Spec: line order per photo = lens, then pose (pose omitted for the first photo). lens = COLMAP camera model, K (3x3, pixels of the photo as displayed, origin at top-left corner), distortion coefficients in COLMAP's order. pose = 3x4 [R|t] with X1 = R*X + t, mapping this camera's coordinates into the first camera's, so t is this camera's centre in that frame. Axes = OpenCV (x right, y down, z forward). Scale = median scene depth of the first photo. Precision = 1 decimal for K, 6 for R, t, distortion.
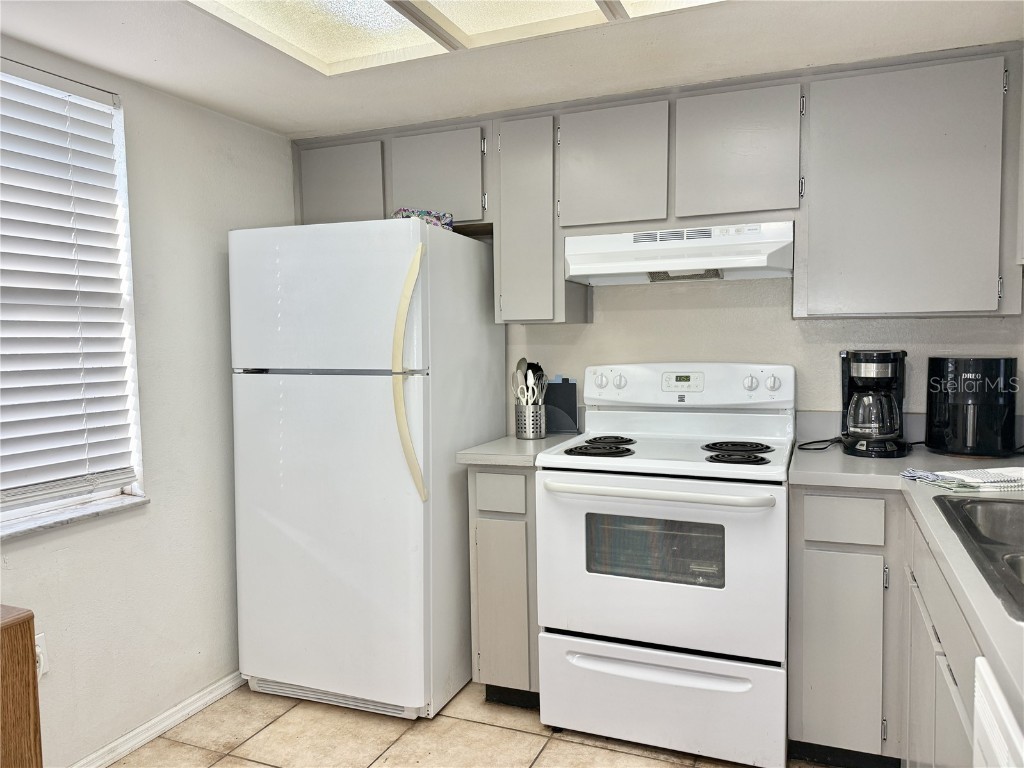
lens RADIAL K [[732.6, 0, 512.0], [0, 732.6, 384.0], [0, 0, 1]] dist [0.103460, -0.211014]
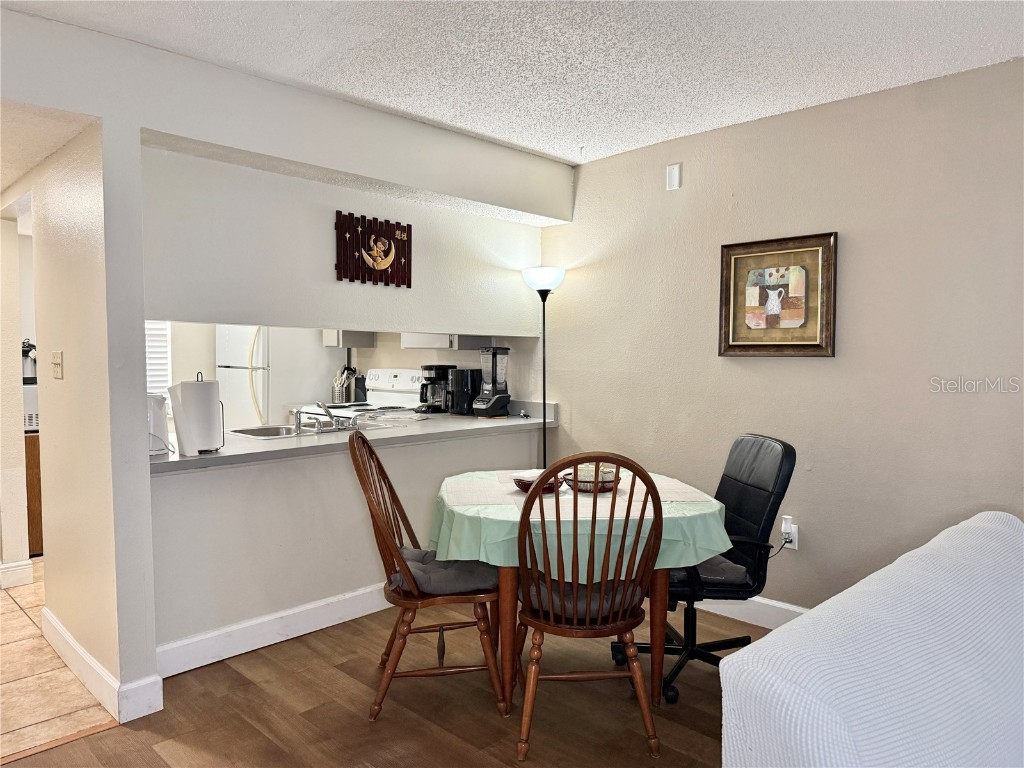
lens RADIAL K [[732.6, 0, 512.0], [0, 732.6, 384.0], [0, 0, 1]] dist [0.103460, -0.211014]
pose [[0.918770, 0.035983, -0.393150, 1.489385], [-0.040684, 0.999165, -0.003627, 0.008505], [0.392692, 0.019328, 0.919467, -0.813159]]
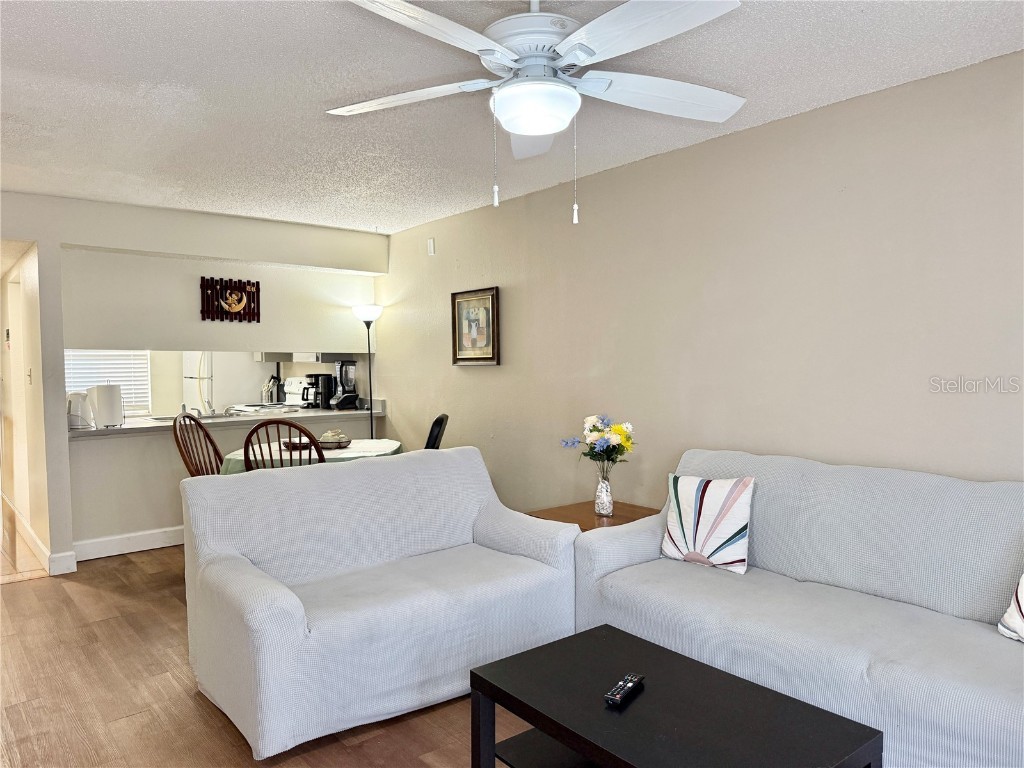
lens RADIAL K [[732.6, 0, 512.0], [0, 732.6, 384.0], [0, 0, 1]] dist [0.103460, -0.211014]
pose [[0.879596, 0.021062, -0.475255, 2.515206], [-0.032106, 0.999370, -0.015132, 0.015030], [0.474637, 0.028568, 0.879718, -1.169758]]
